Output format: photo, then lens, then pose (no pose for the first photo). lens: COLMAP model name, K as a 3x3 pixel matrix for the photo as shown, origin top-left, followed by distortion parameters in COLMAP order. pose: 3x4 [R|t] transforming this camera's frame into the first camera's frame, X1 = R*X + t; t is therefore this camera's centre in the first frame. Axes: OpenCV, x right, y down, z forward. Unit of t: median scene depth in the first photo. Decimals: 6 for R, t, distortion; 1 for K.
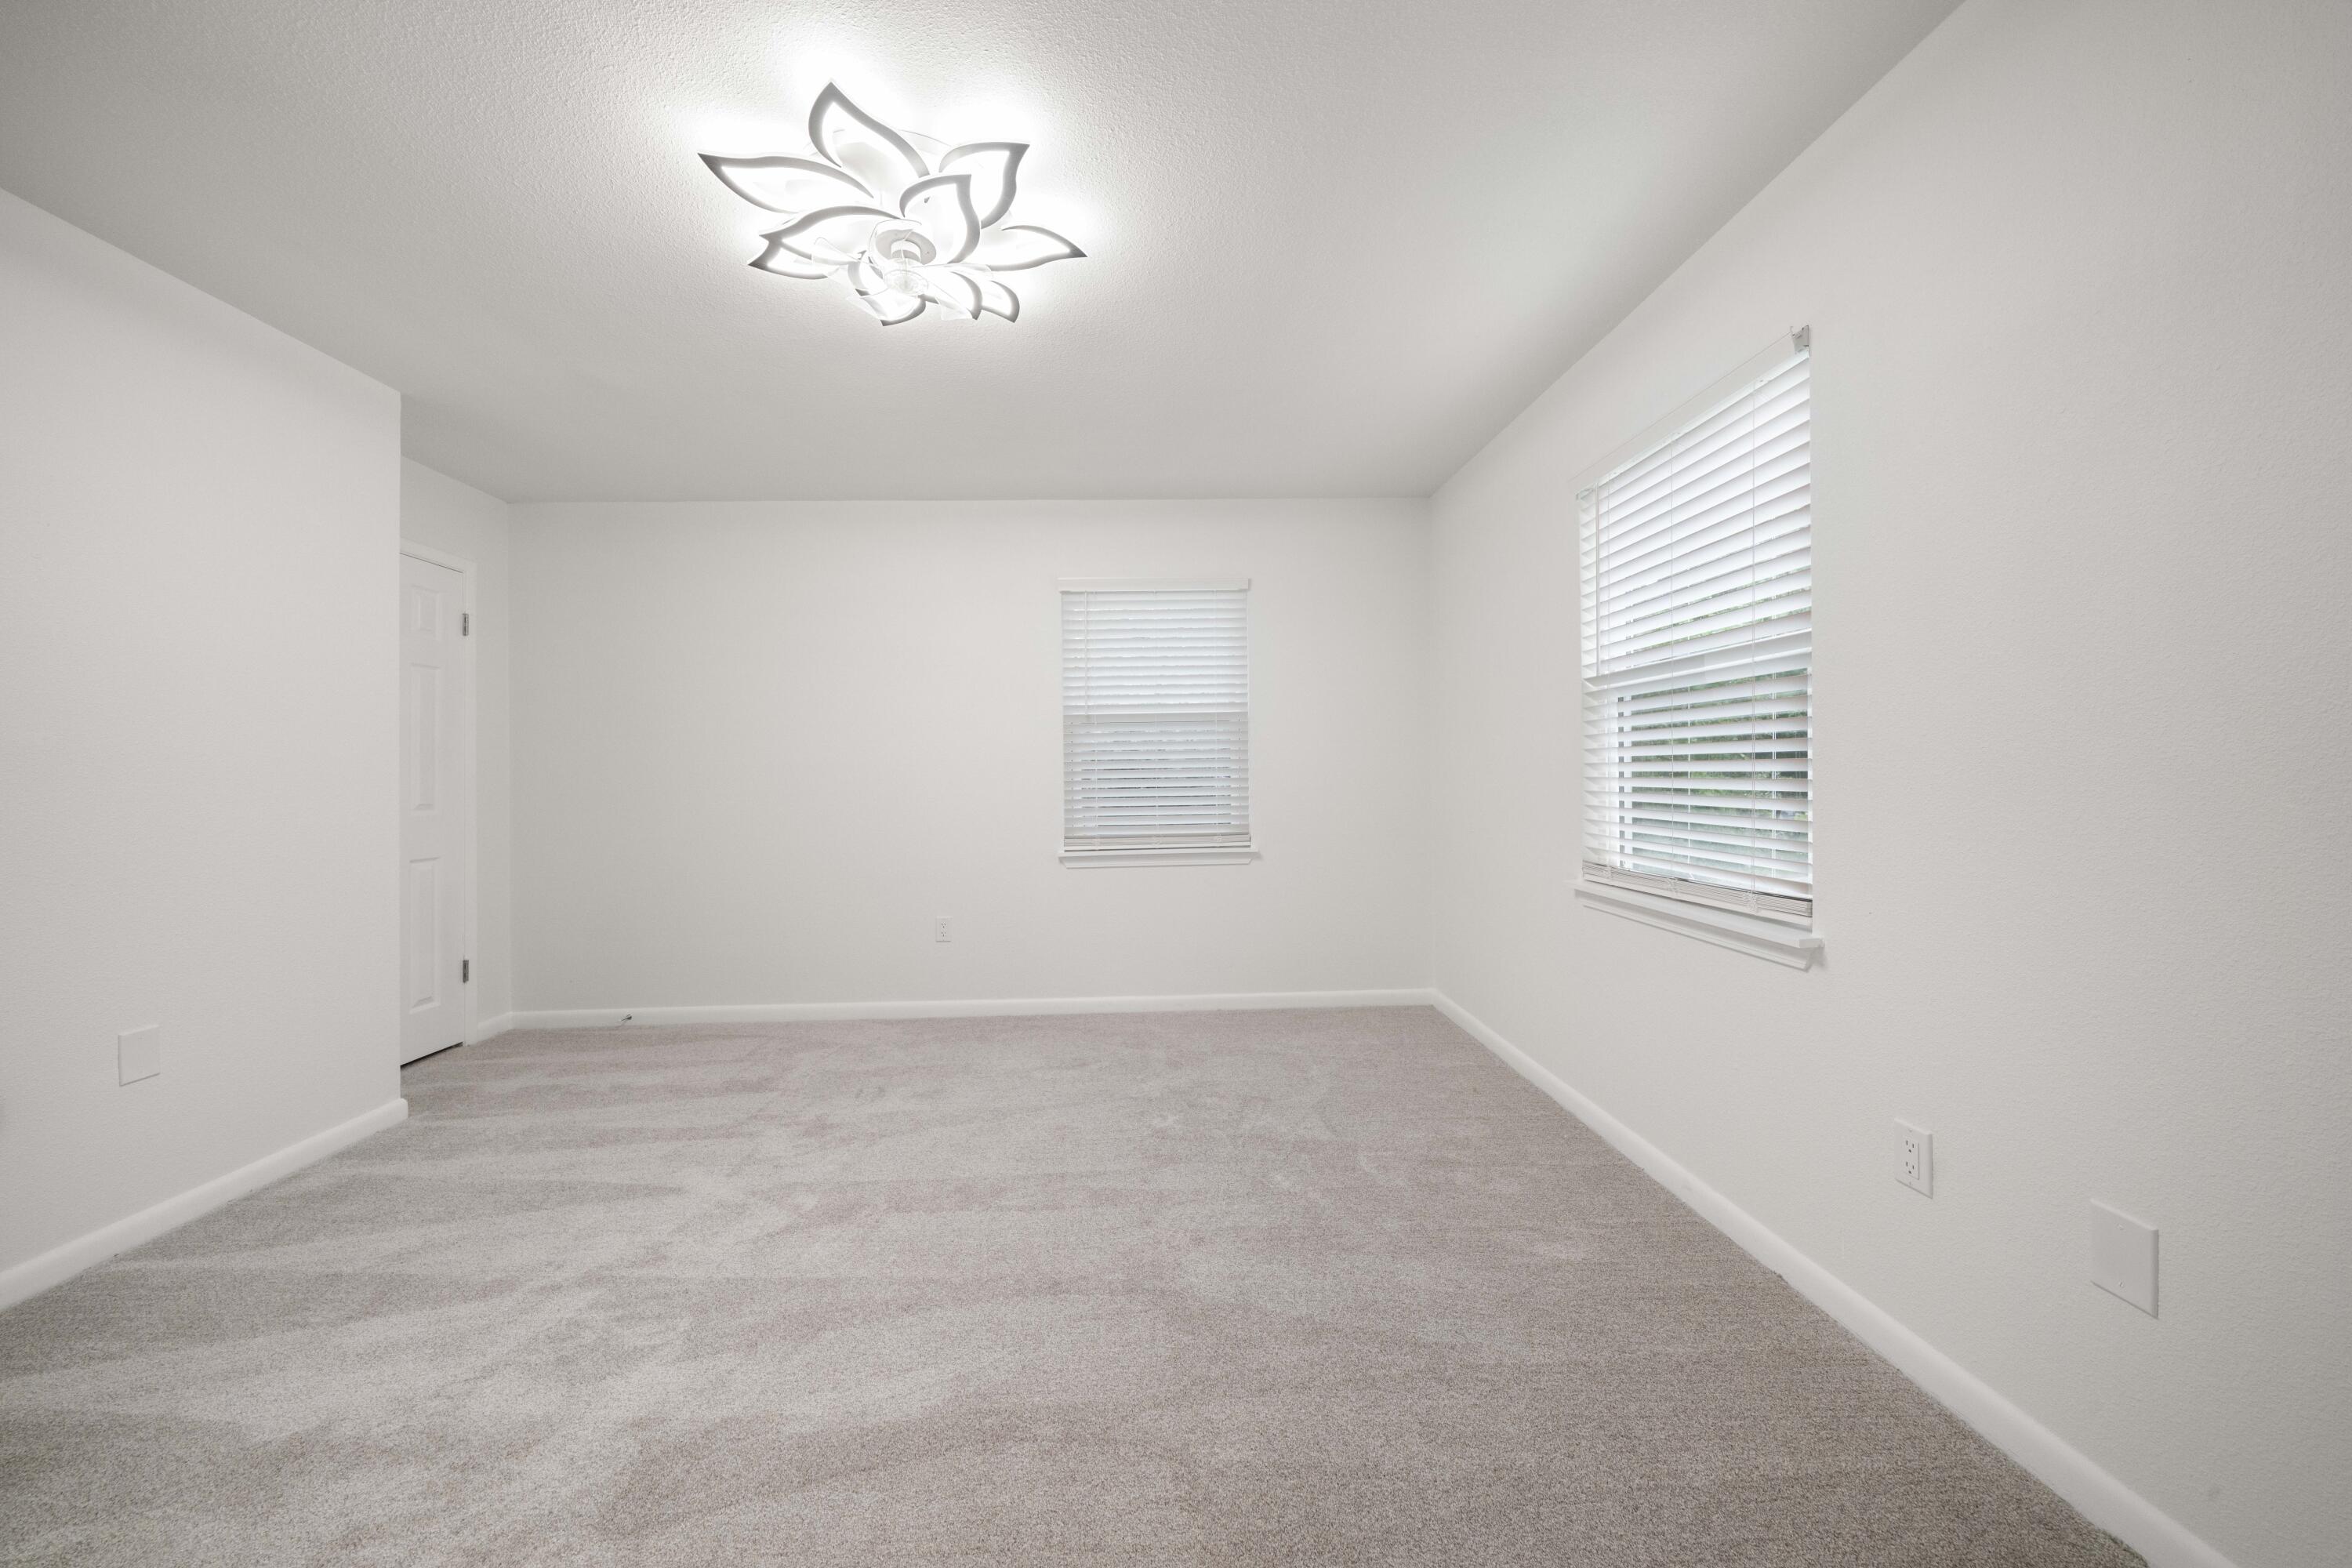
lens RADIAL K [[819.5, 0, 1160.0], [0, 819.5, 786.8], [0, 0, 1]] dist [-0.002194, 0.000249]
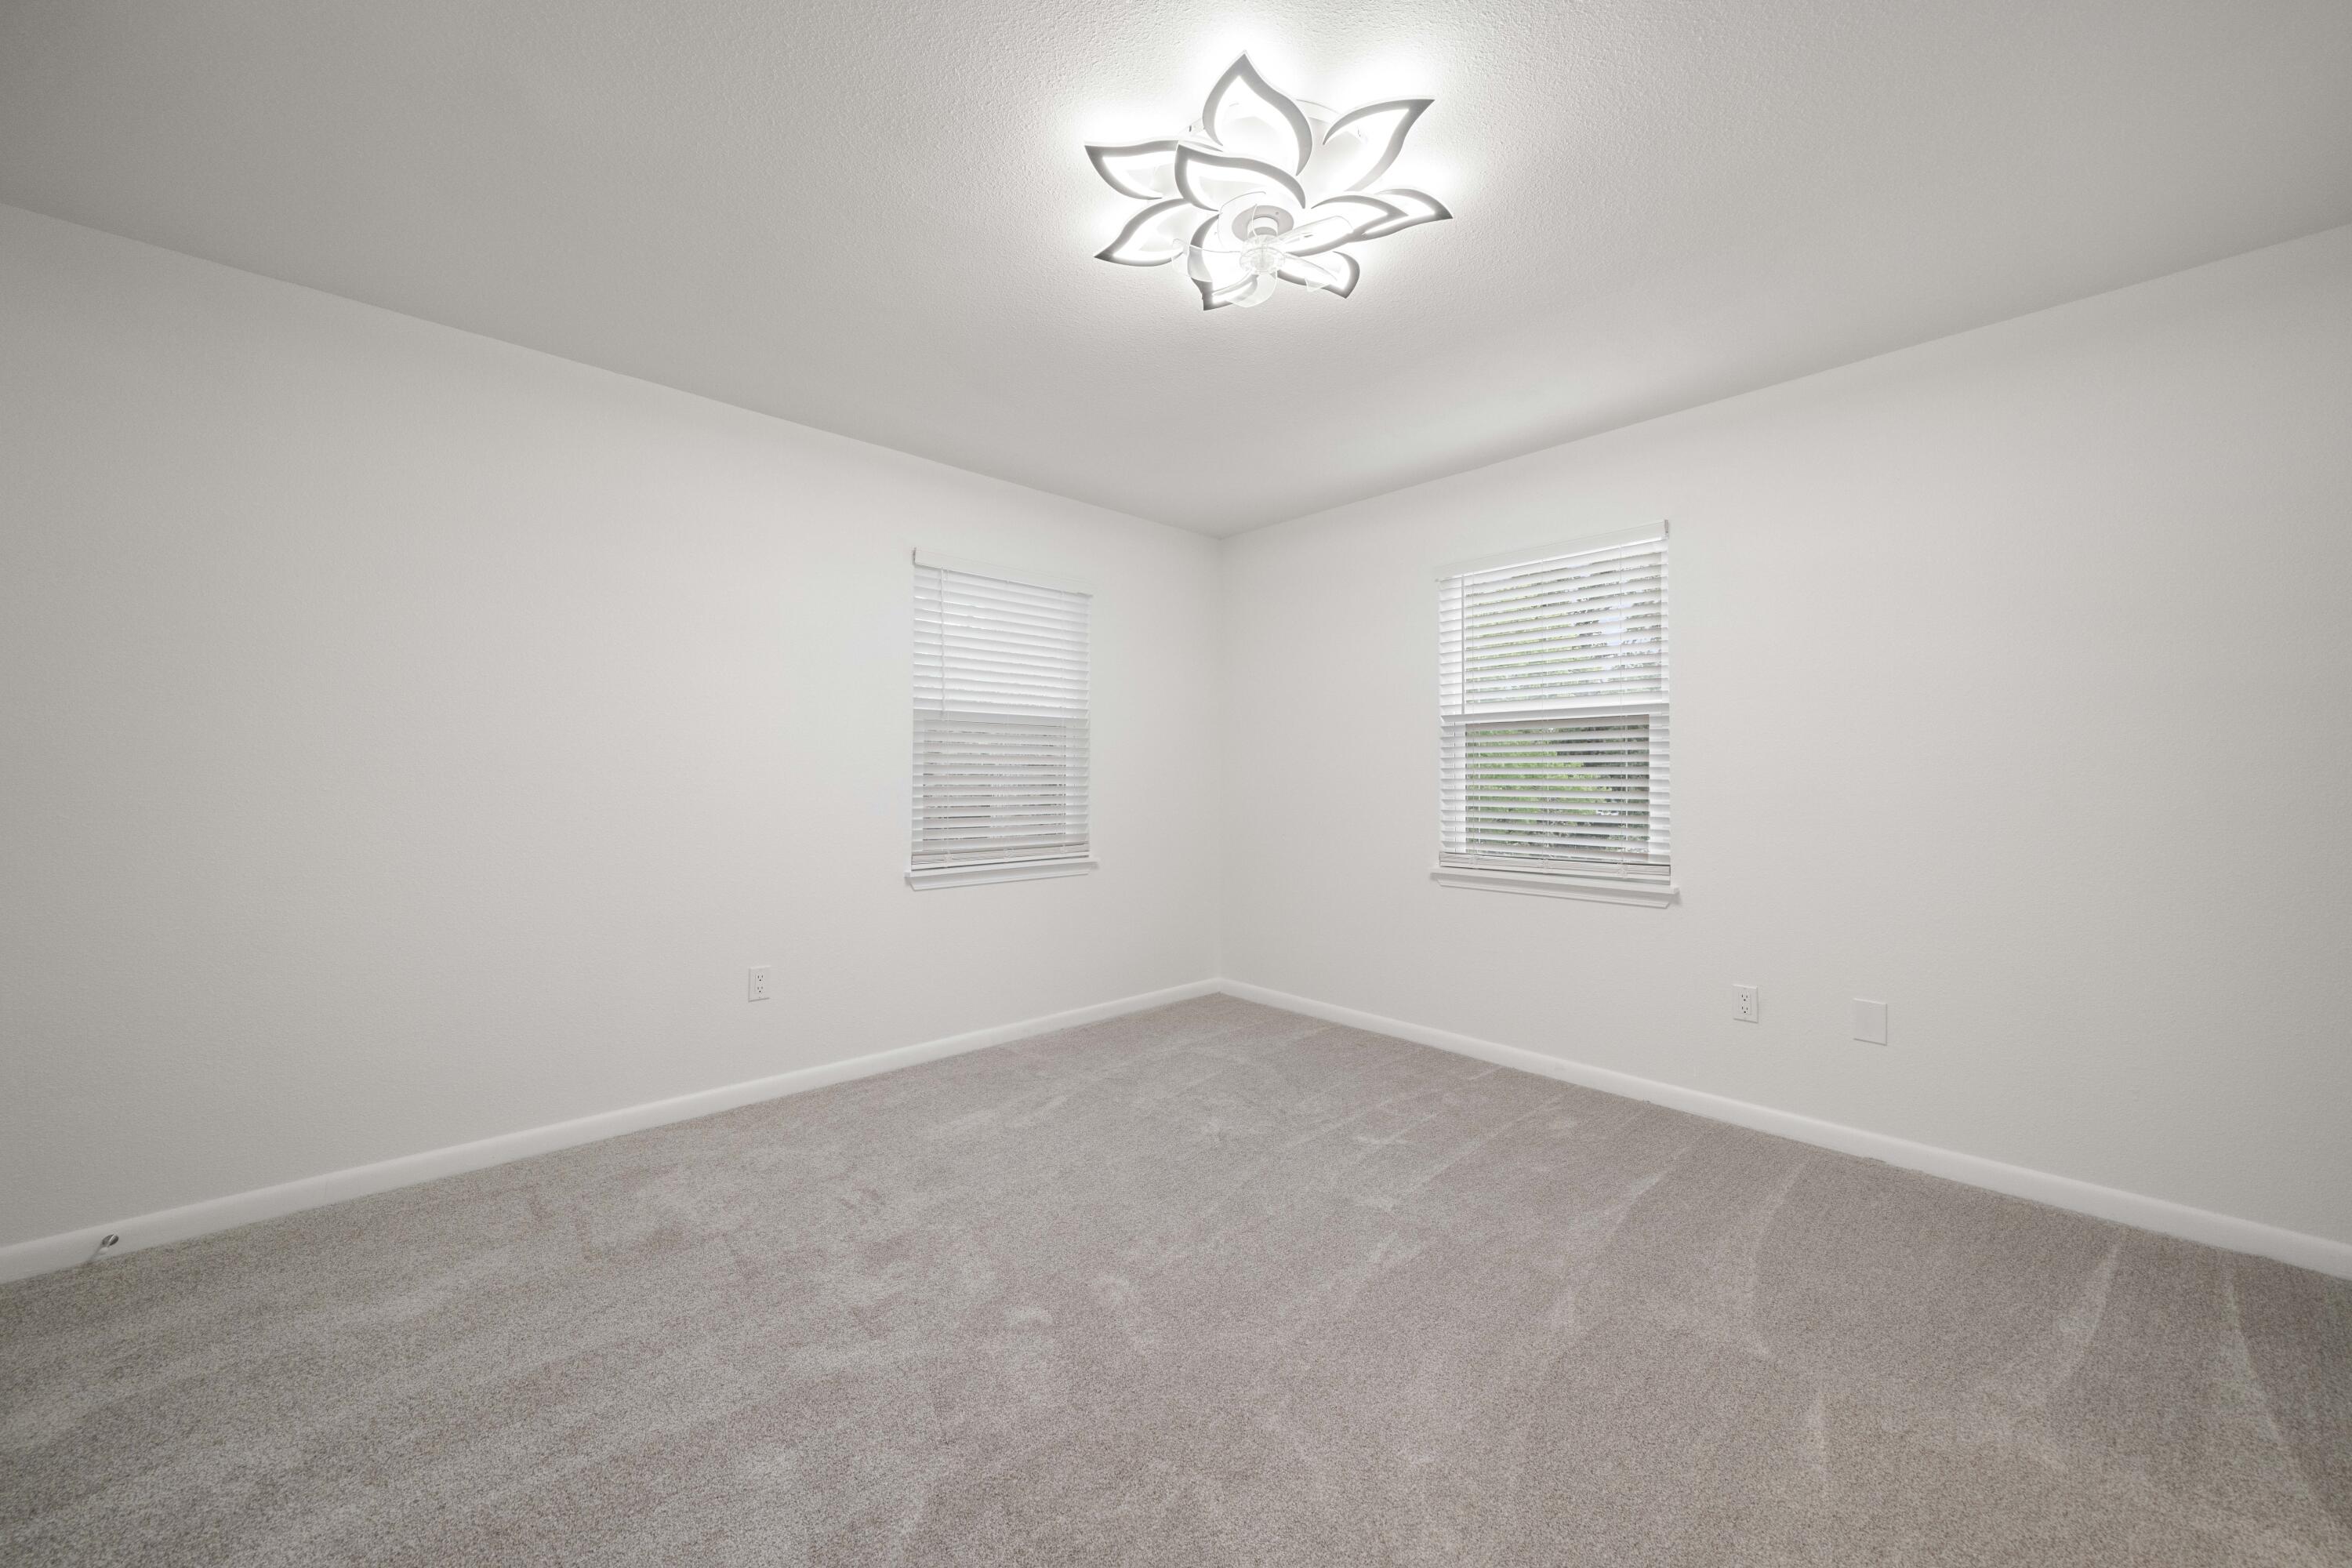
lens RADIAL K [[873.5, 0, 1152.1], [0, 873.5, 782.0], [0, 0, 1]] dist [-0.001459, -0.000077]
pose [[0.754239, 0.015262, 0.656423, -0.542455], [-0.003100, 0.999801, -0.019684, 0.004497], [-0.656593, 0.012812, 0.754136, 0.167658]]
